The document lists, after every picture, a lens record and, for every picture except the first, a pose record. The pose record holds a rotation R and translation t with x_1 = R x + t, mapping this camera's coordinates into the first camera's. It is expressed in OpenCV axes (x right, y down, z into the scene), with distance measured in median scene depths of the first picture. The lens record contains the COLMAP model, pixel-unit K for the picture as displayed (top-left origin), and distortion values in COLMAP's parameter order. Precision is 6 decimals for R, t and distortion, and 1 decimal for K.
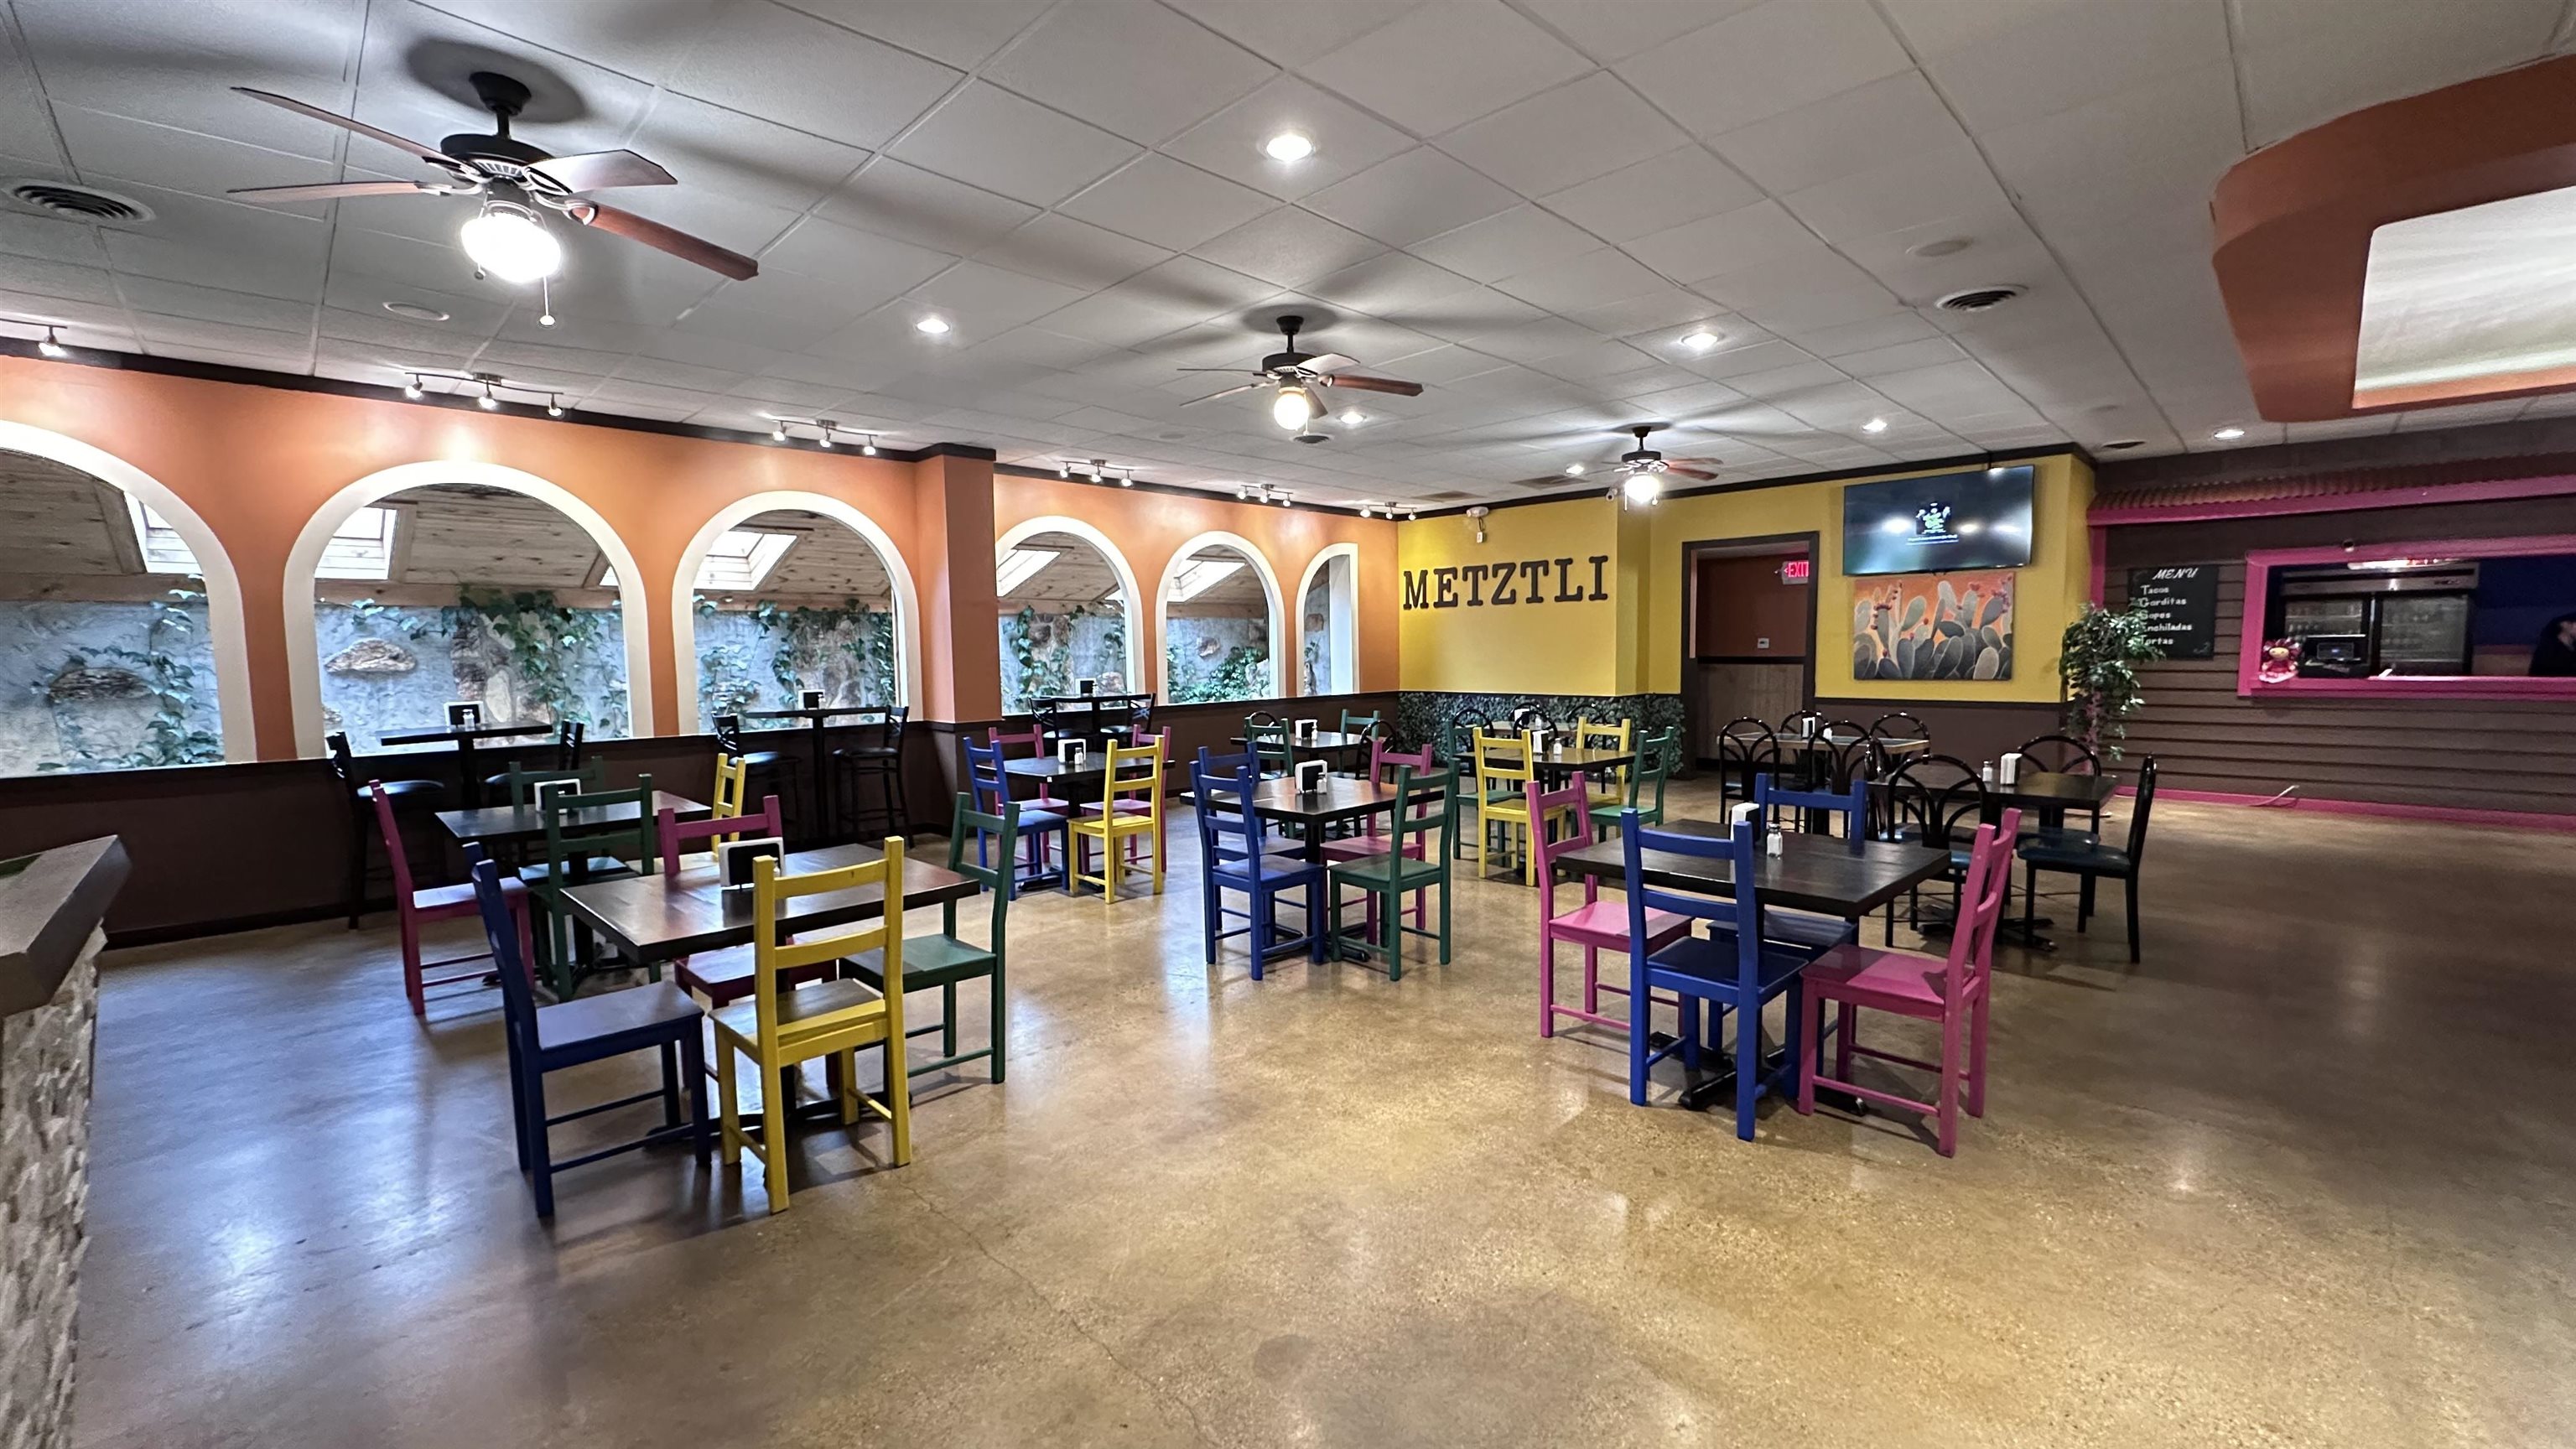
lens RADIAL K [[1026.9, 0, 1288.0], [0, 1026.9, 724.5], [0, 0, 1]] dist [-0.003372, -0.000007]
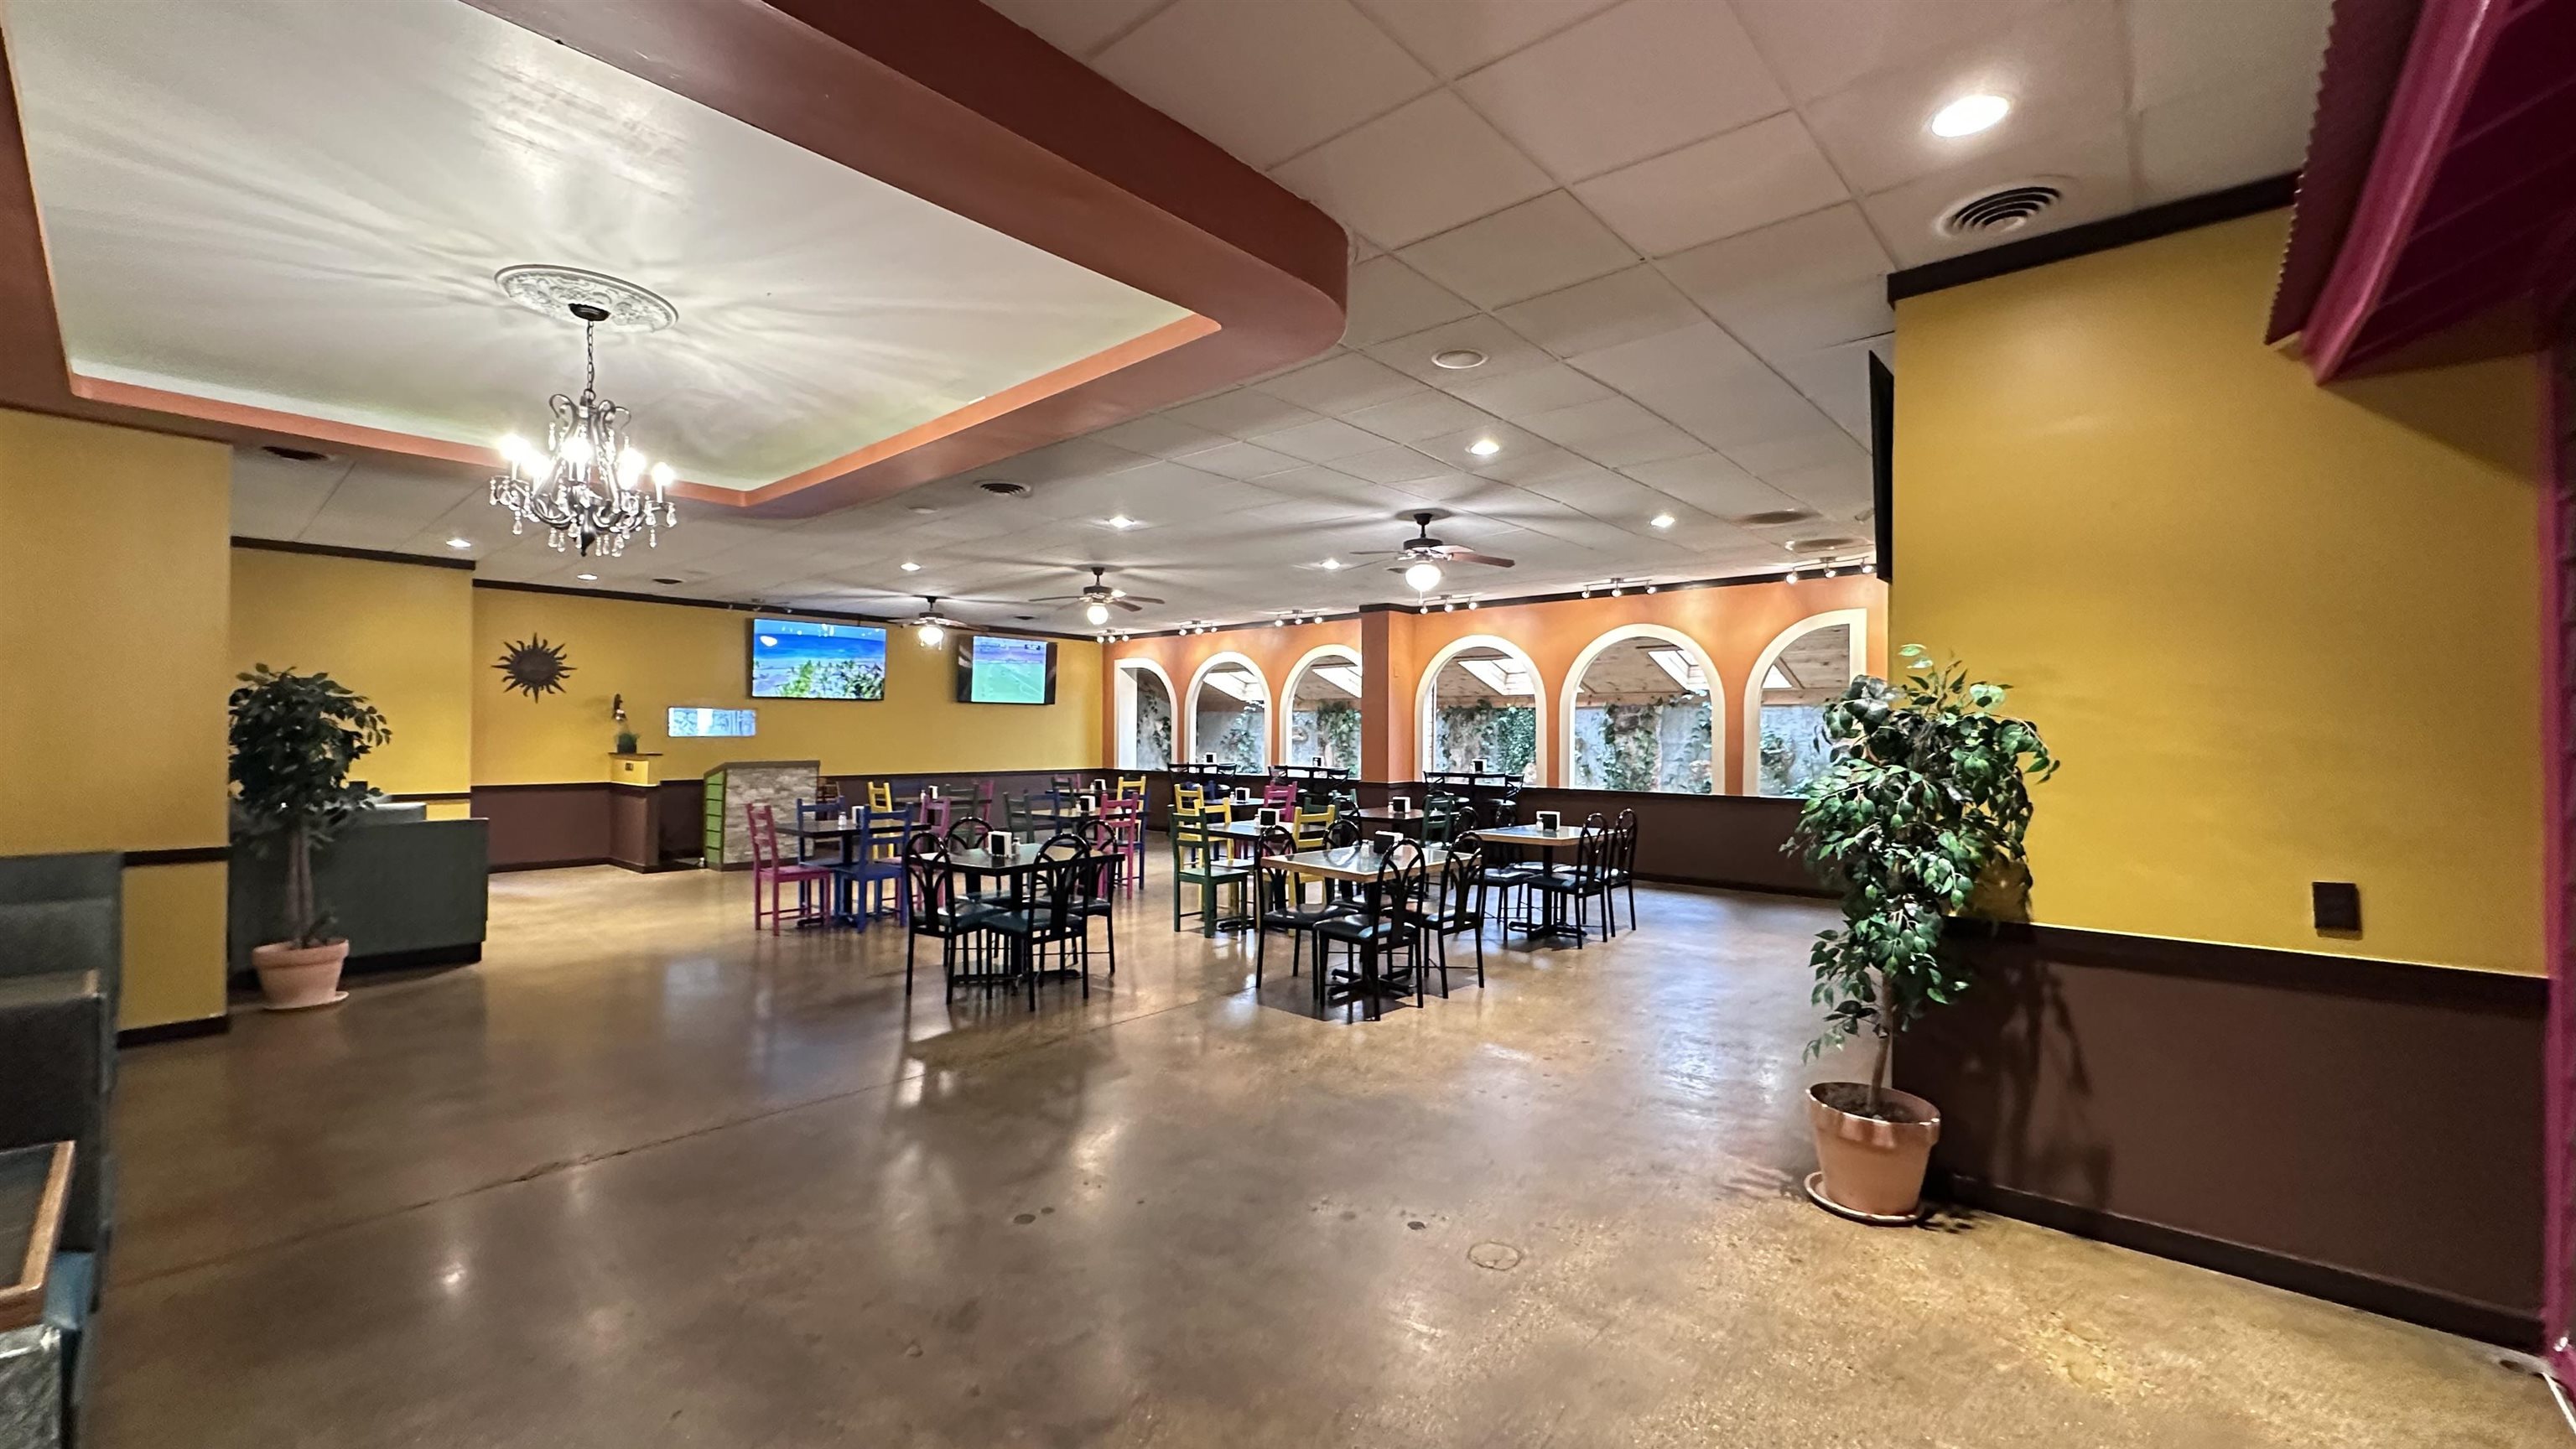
lens RADIAL K [[1026.9, 0, 1288.0], [0, 1026.9, 724.5], [0, 0, 1]] dist [-0.003372, -0.000007]
pose [[0.042173, 0.006475, -0.999089, 1.052850], [-0.079707, 0.996813, 0.003096, -0.070718], [0.995926, 0.079504, 0.042555, 0.671447]]
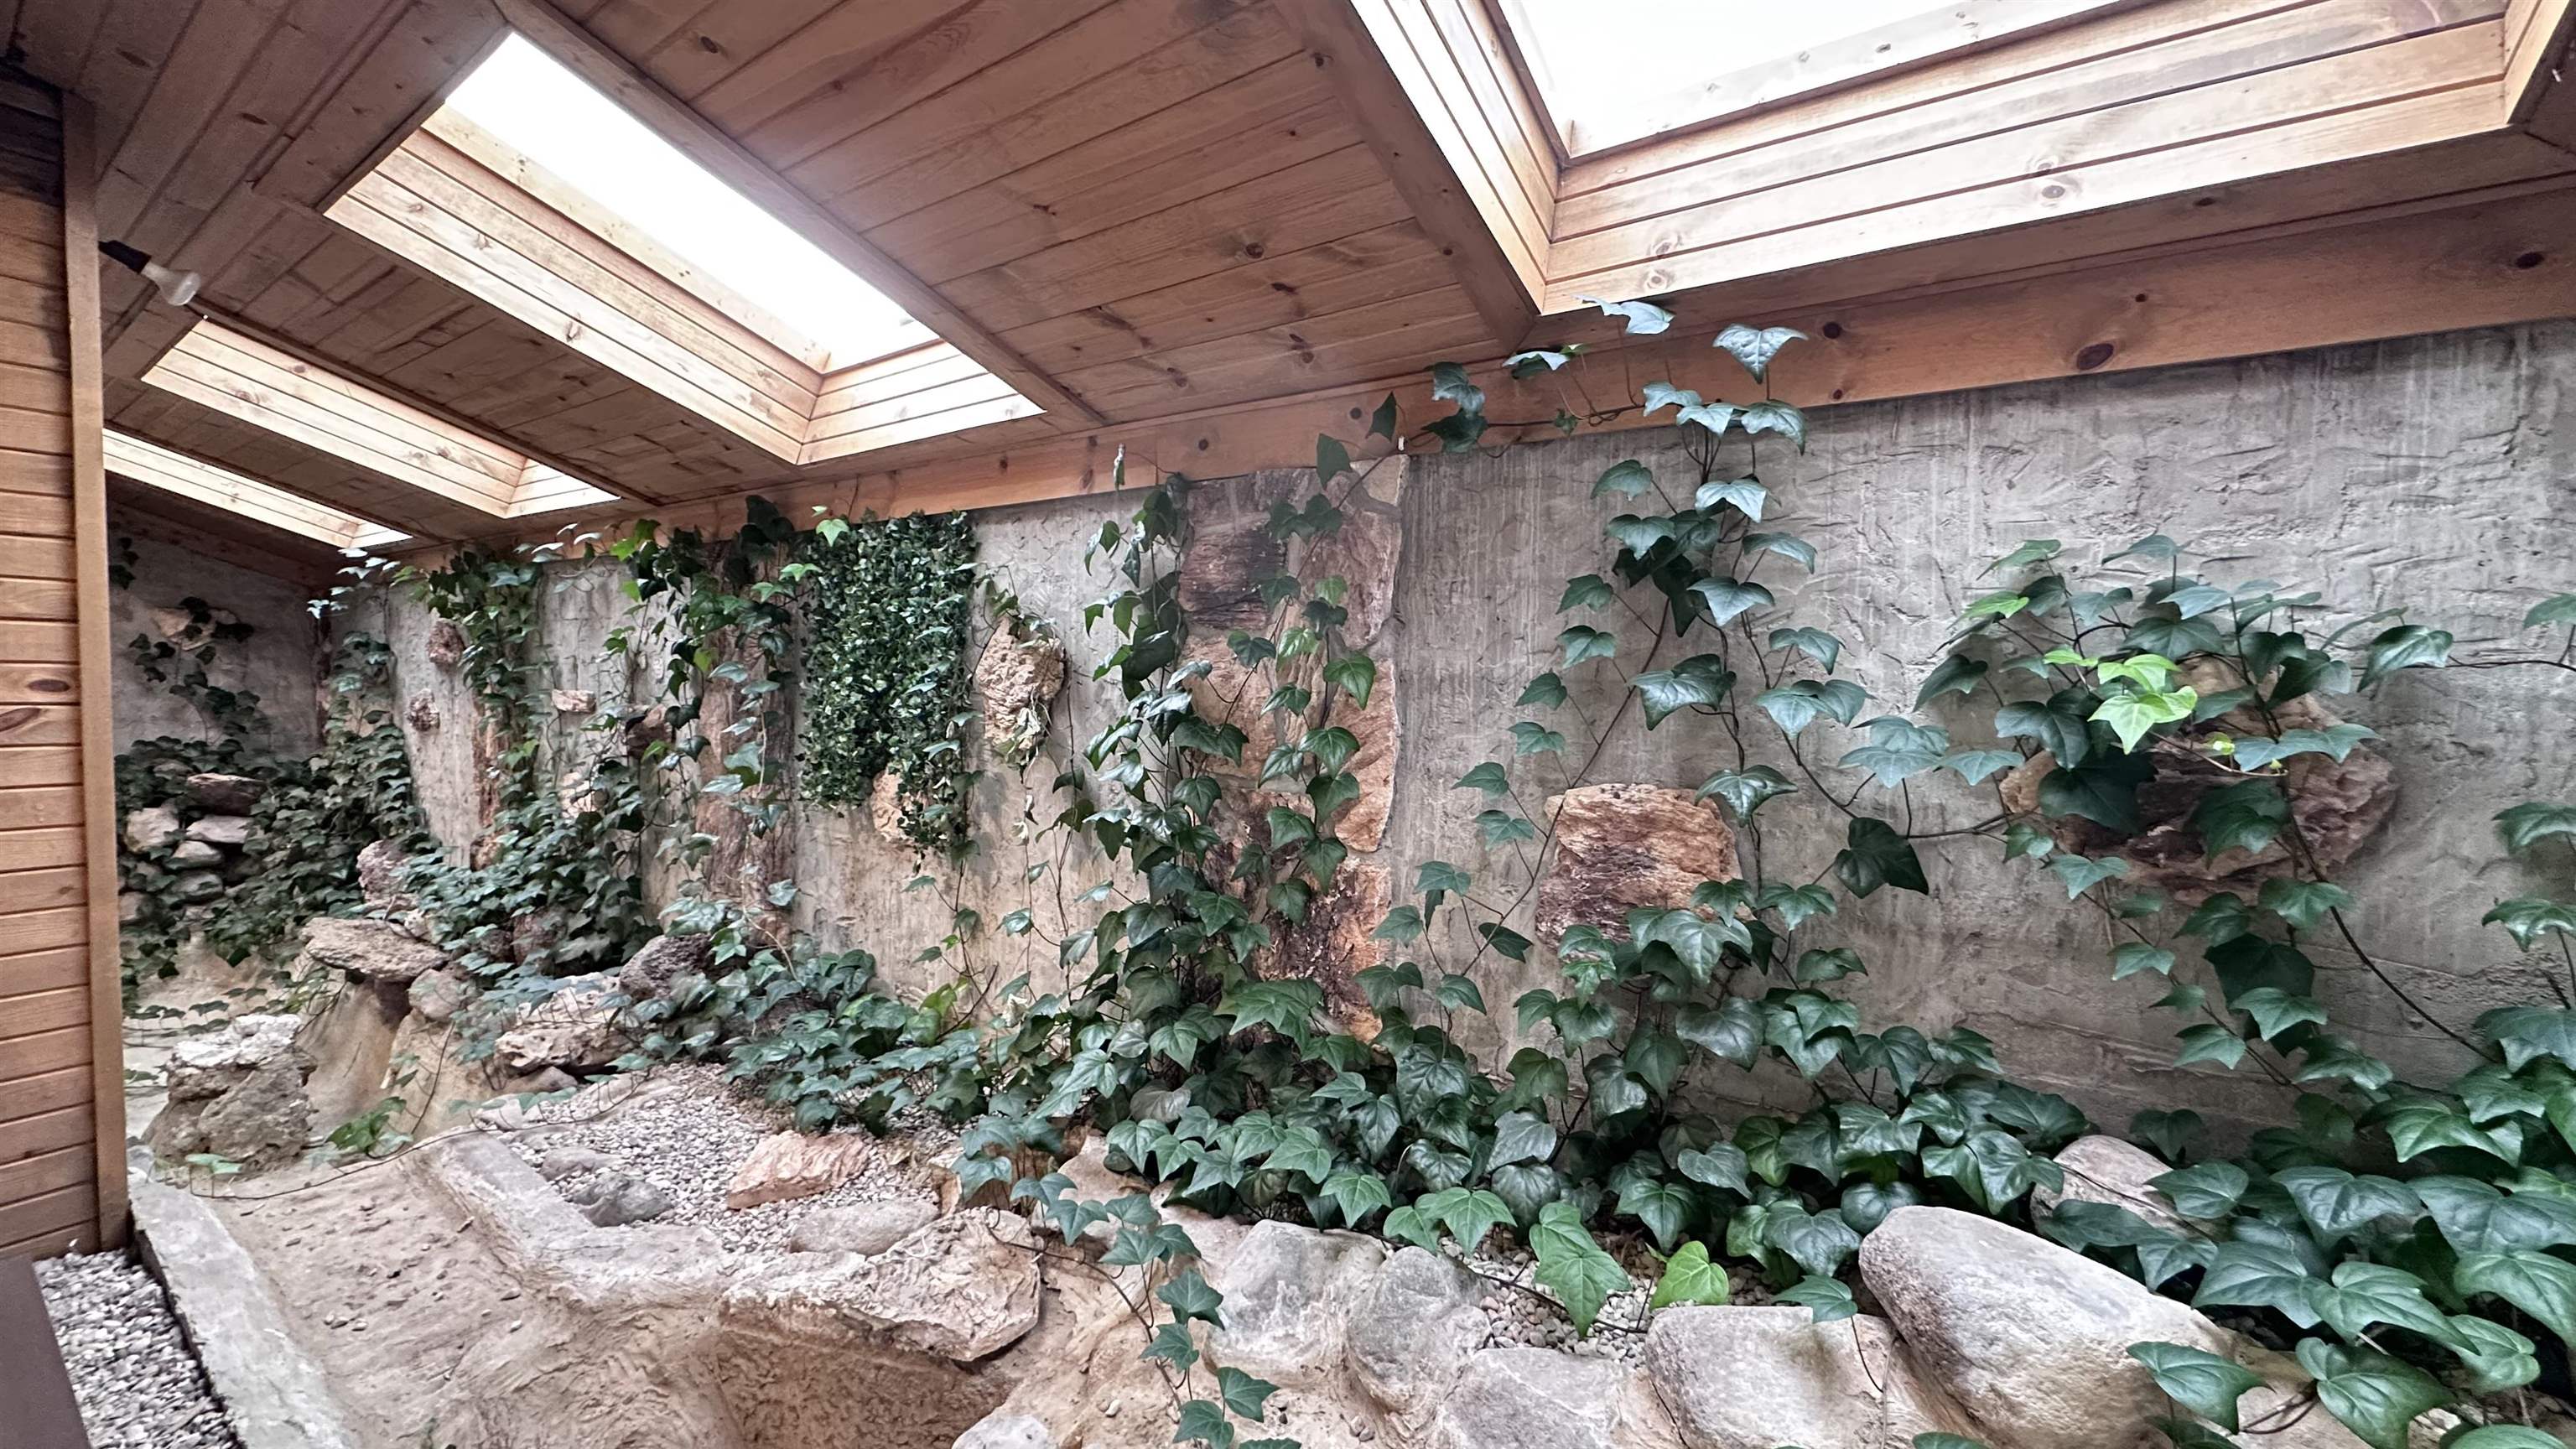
lens RADIAL K [[1026.9, 0, 1288.0], [0, 1026.9, 724.5], [0, 0, 1]] dist [-0.003372, -0.000007]
pose [[0.166598, 0.088831, -0.982015, -0.023300], [-0.083154, 0.993652, 0.075777, -0.085715], [0.982512, 0.069034, 0.172927, 1.146120]]
